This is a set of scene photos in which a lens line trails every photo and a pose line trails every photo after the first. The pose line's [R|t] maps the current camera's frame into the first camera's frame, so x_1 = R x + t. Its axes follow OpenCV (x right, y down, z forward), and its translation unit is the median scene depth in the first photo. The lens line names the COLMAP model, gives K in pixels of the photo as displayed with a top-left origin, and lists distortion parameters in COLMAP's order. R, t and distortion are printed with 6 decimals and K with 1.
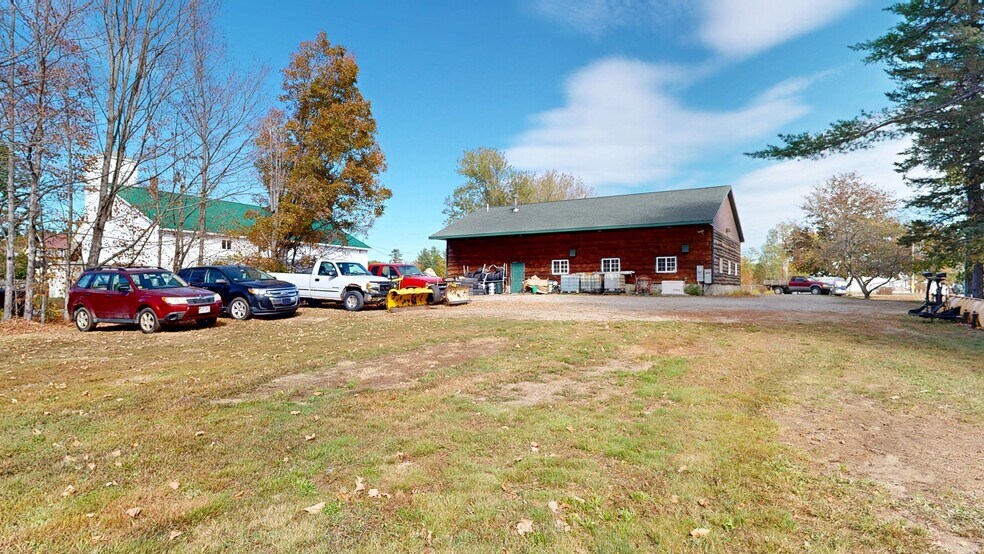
lens RADIAL K [[559.4, 0, 496.1], [0, 559.4, 278.3], [0, 0, 1]] dist [-0.007658, 0.001955]
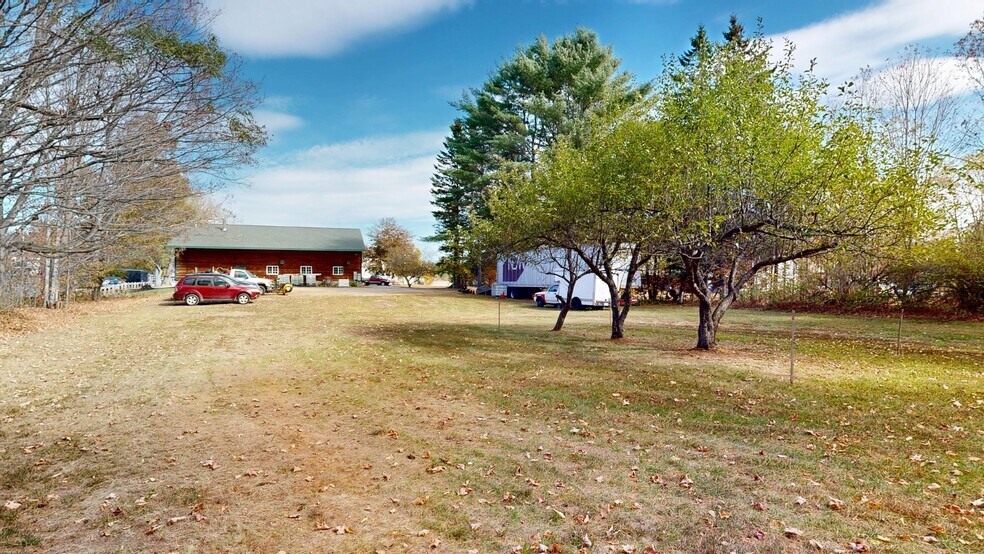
lens RADIAL K [[559.4, 0, 498.5], [0, 559.4, 277.6], [0, 0, 1]] dist [-0.007658, 0.001955]
pose [[0.623841, 0.004867, 0.781536, -0.793159], [-0.018151, 0.999801, 0.008262, -0.024785], [-0.781340, -0.019340, 0.623805, -0.573481]]
